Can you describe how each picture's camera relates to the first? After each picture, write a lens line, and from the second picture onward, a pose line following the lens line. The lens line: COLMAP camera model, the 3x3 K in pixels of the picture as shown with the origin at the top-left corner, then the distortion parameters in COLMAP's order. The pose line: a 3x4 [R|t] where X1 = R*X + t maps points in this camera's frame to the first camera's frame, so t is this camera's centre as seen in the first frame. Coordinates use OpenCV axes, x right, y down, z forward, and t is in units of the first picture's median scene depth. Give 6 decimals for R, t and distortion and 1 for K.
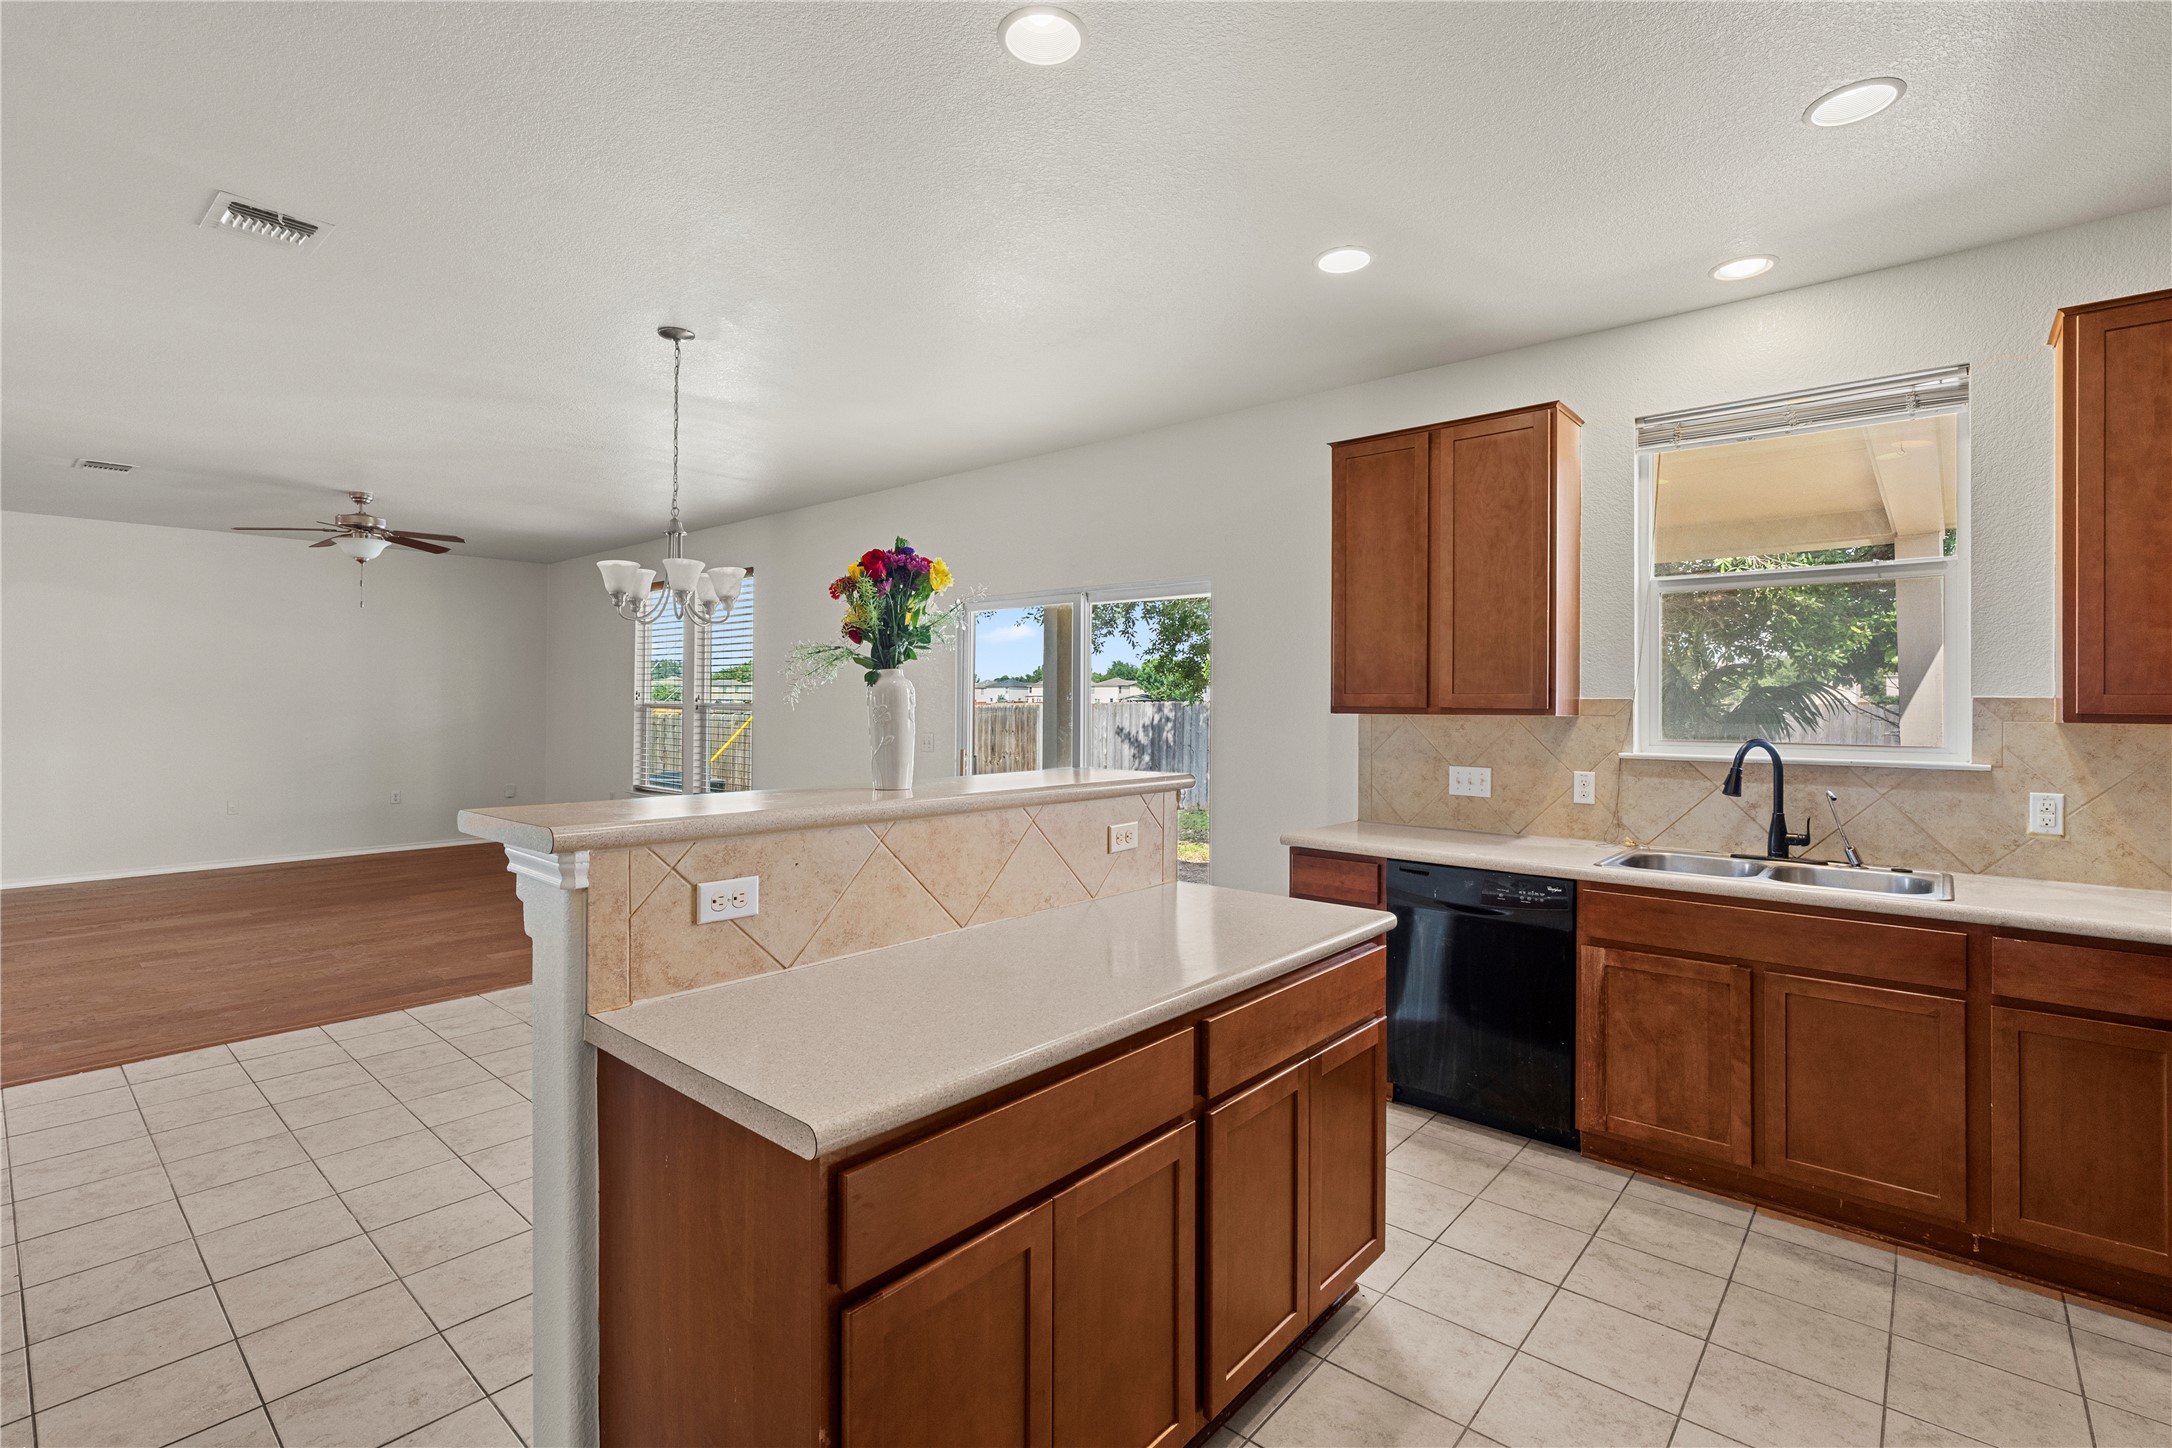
lens RADIAL K [[988.2, 0, 1089.9], [0, 988.2, 687.9], [0, 0, 1]] dist [-0.002801, -0.000069]
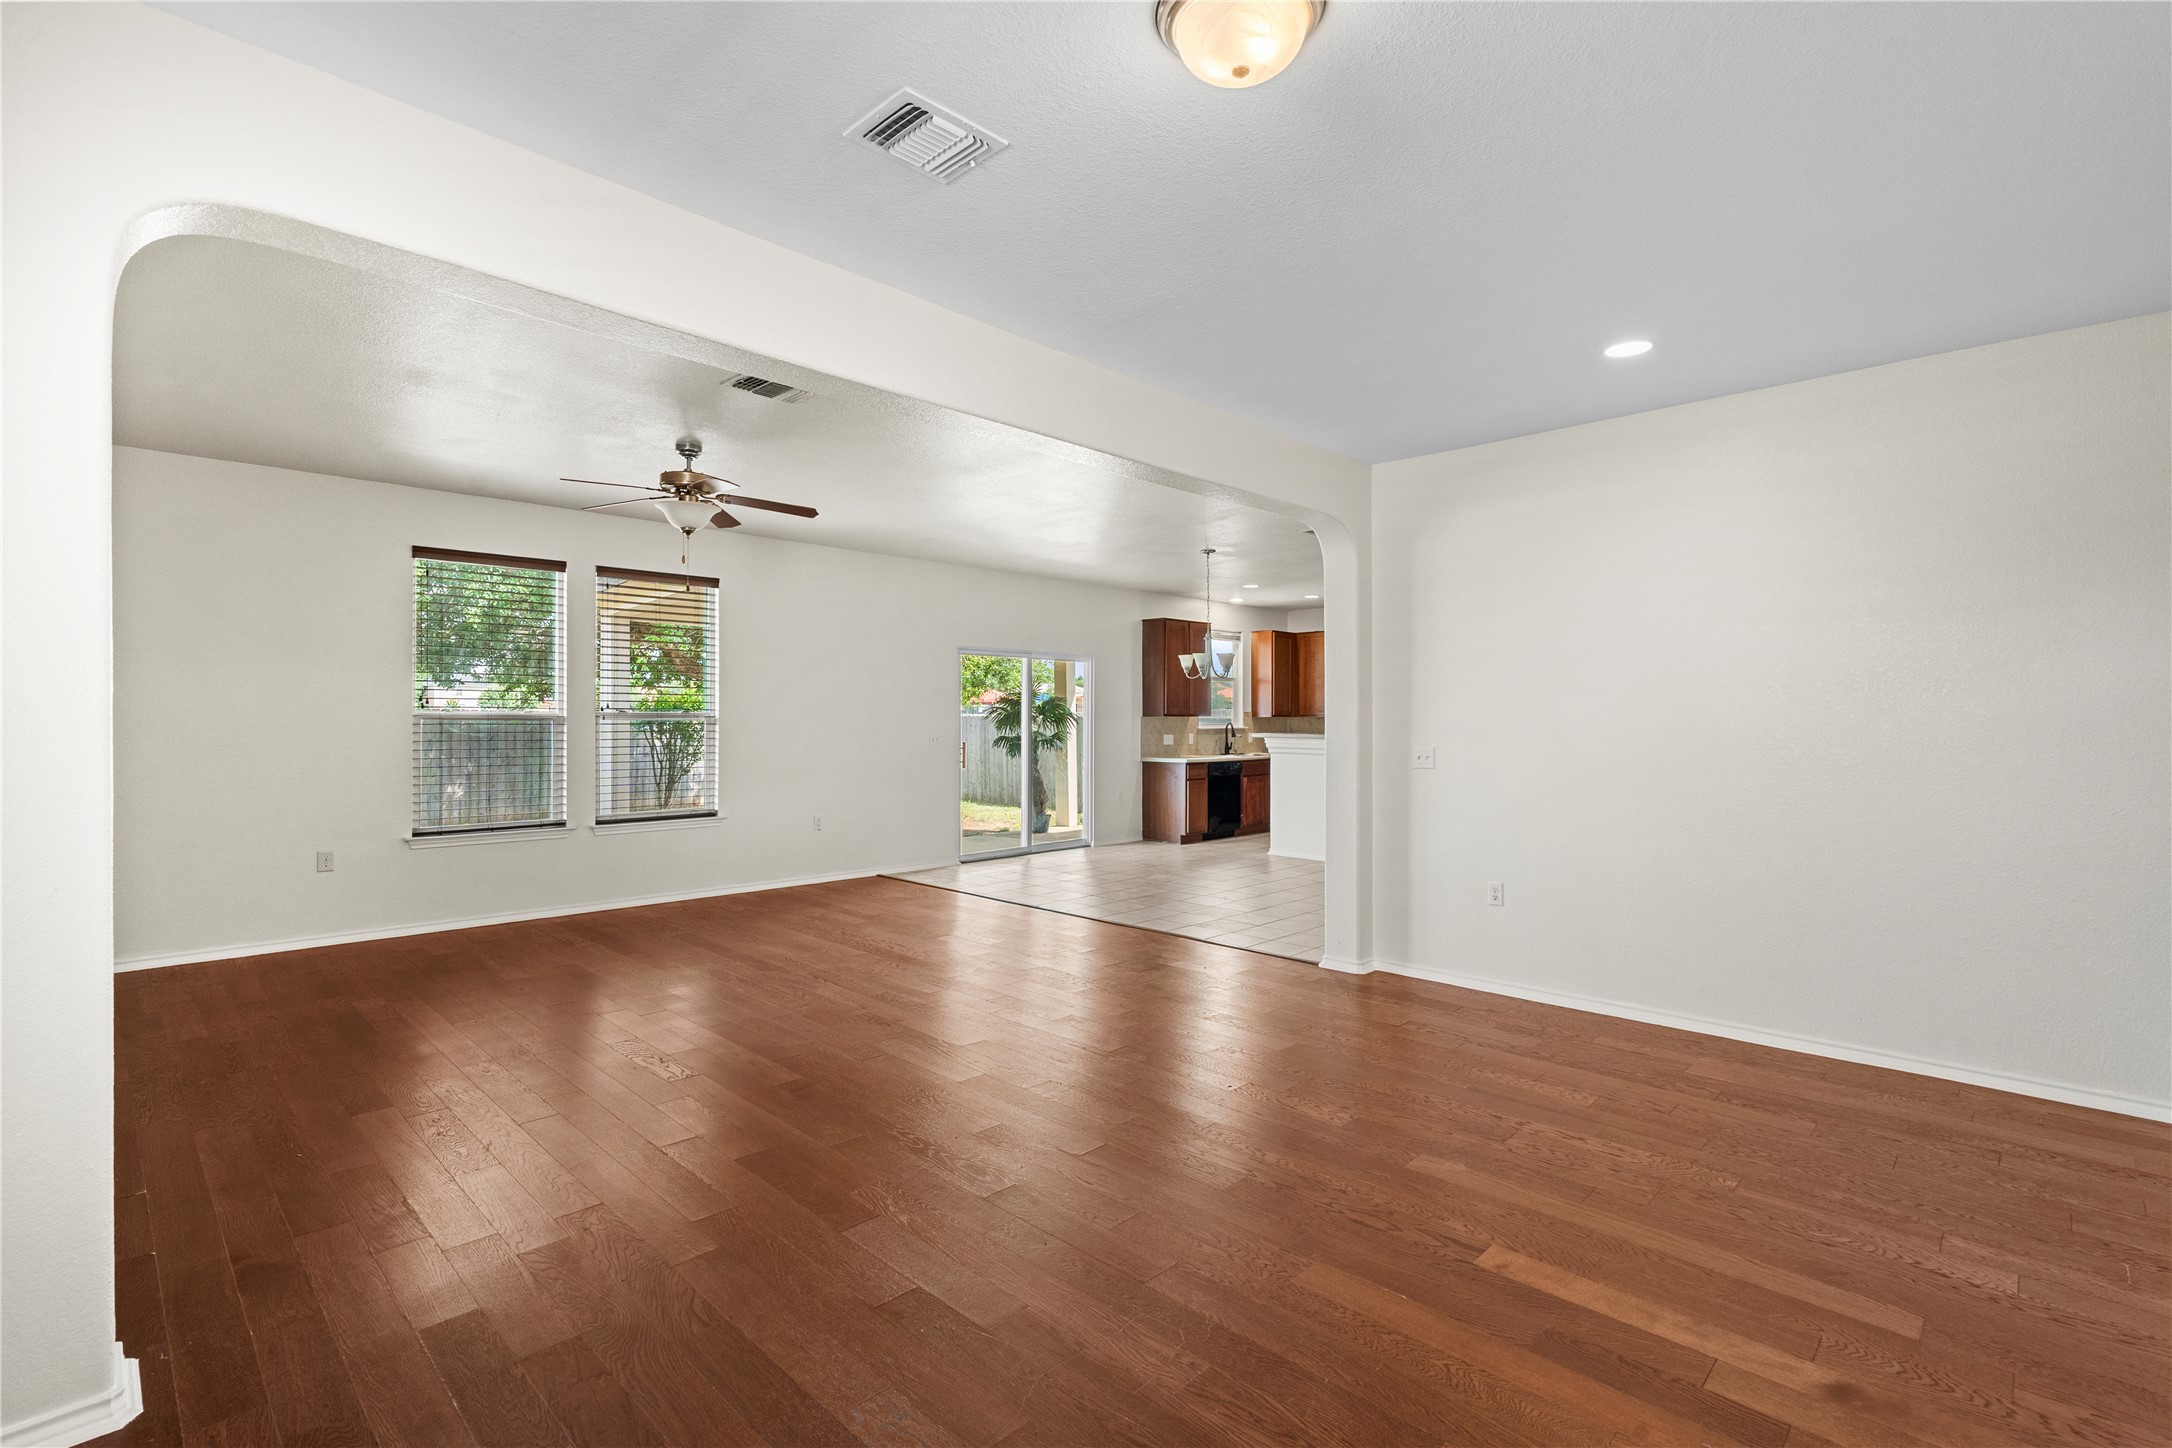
lens RADIAL K [[994.4, 0, 1086.0], [0, 994.4, 724.0], [0, 0, 1]] dist [-0.002171, 0.000008]
pose [[0.050985, -0.011299, 0.998635, -3.153509], [-0.013874, 0.999831, 0.012021, 0.019990], [-0.998603, -0.014468, 0.050820, 1.345734]]
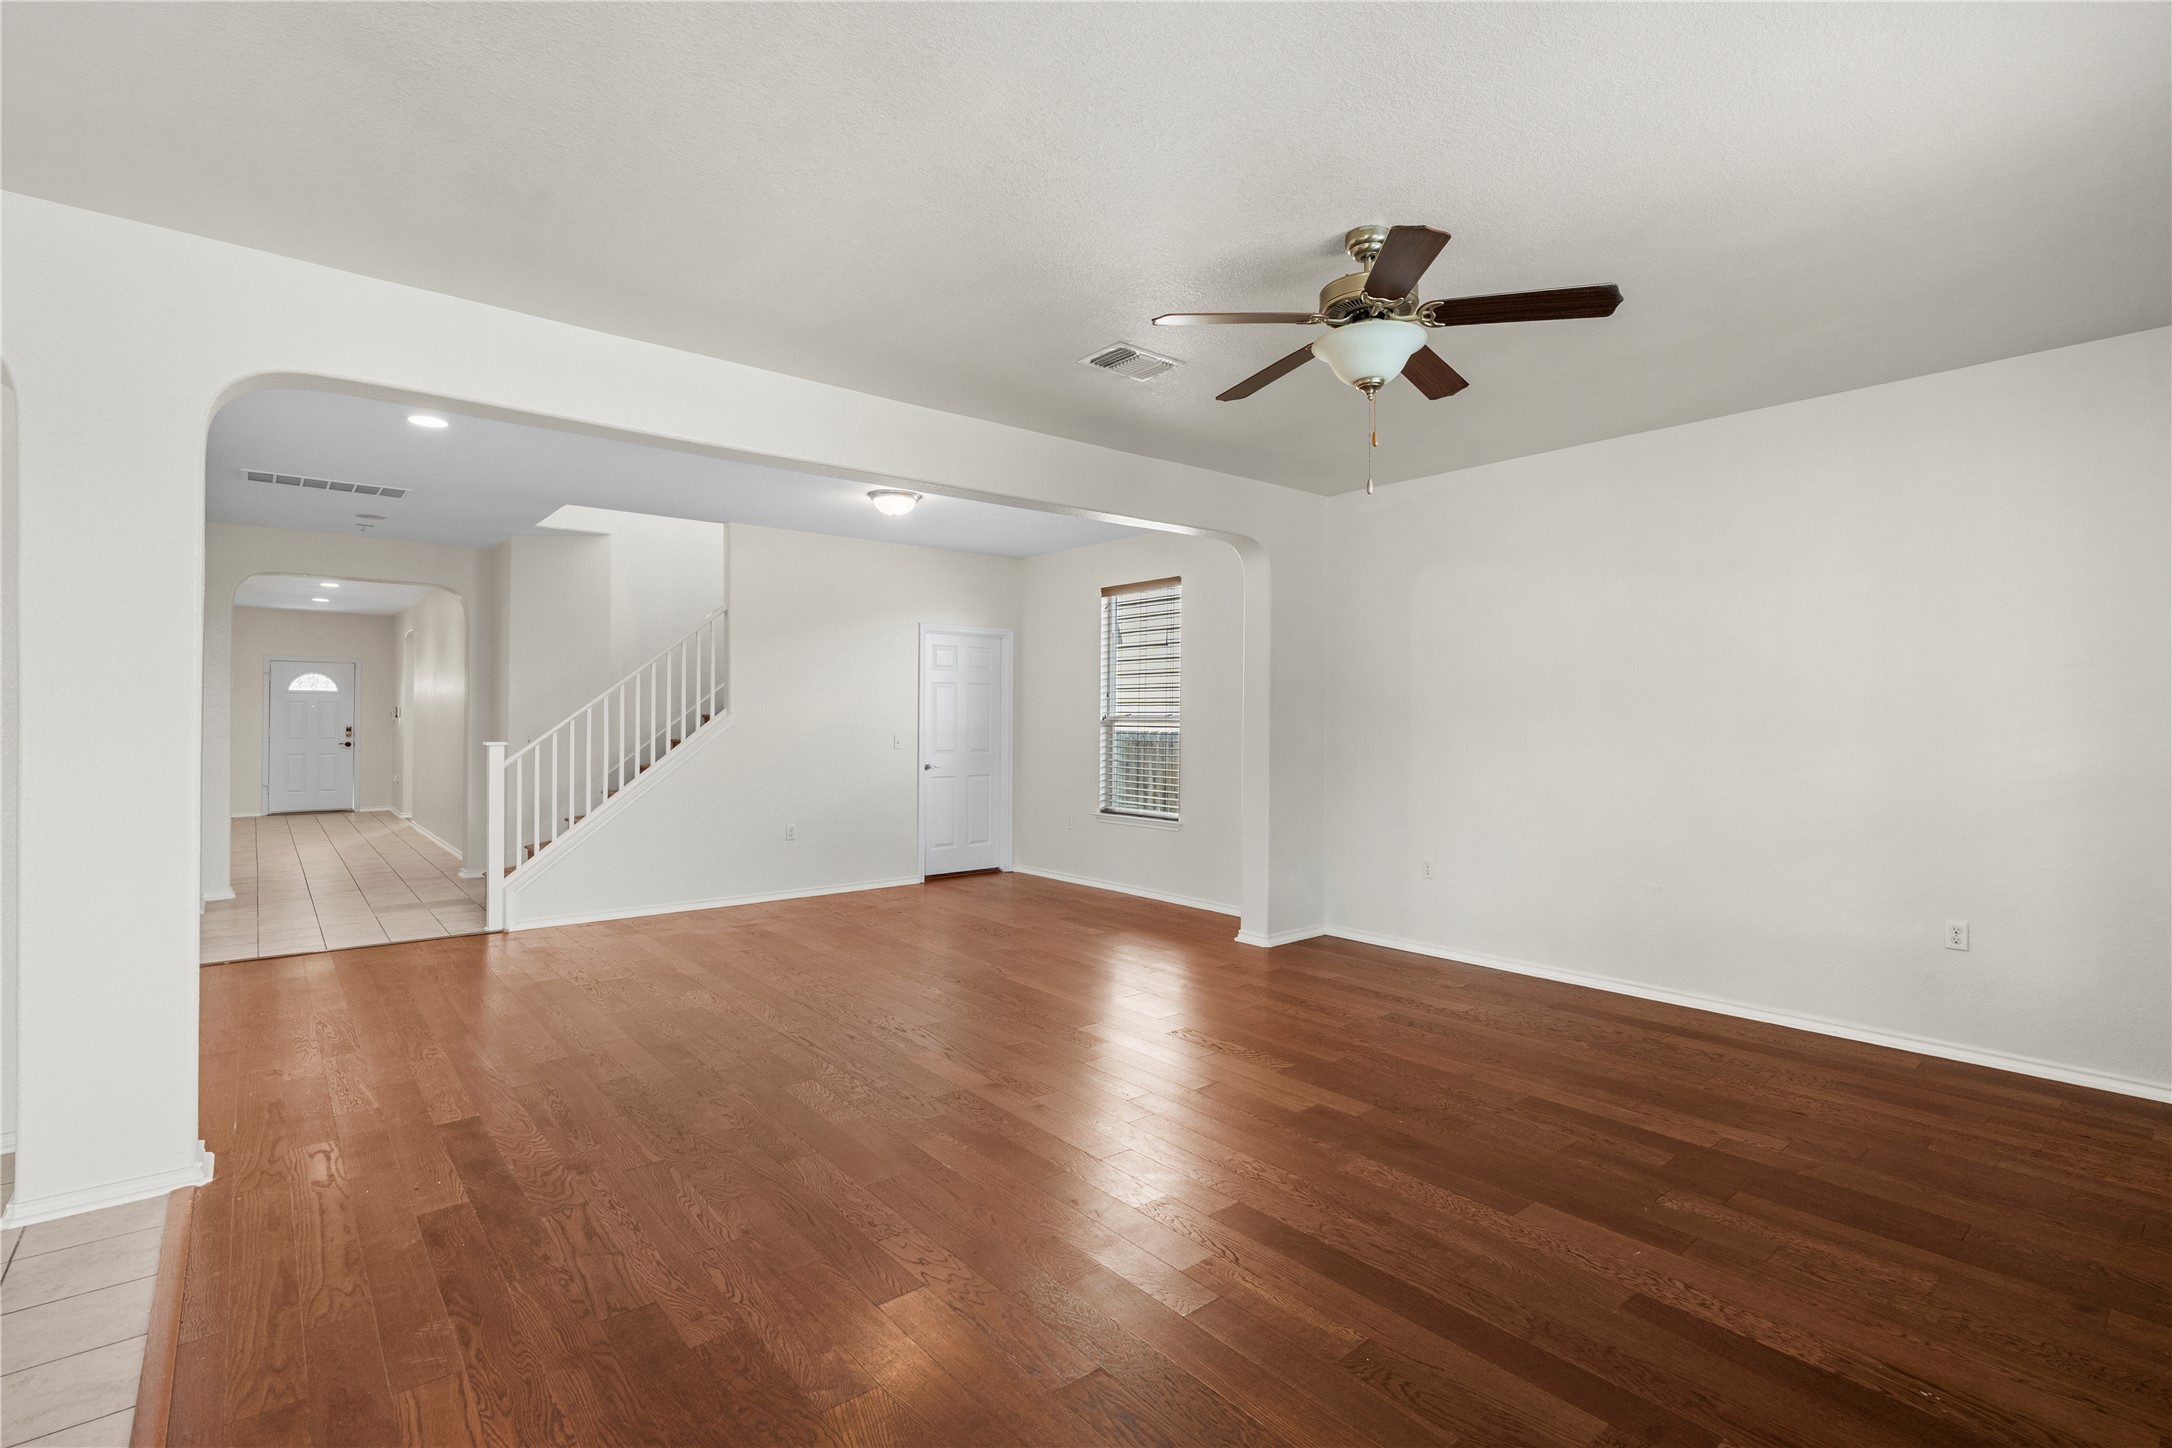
lens RADIAL K [[1004.2, 0, 1087.7], [0, 1004.2, 708.9], [0, 0, 1]] dist [-0.005321, 0.000879]
pose [[-0.157668, -0.012762, -0.987410, -0.589266], [0.009719, 0.999848, -0.014475, 0.040008], [0.987444, -0.011879, -0.157520, 1.977526]]
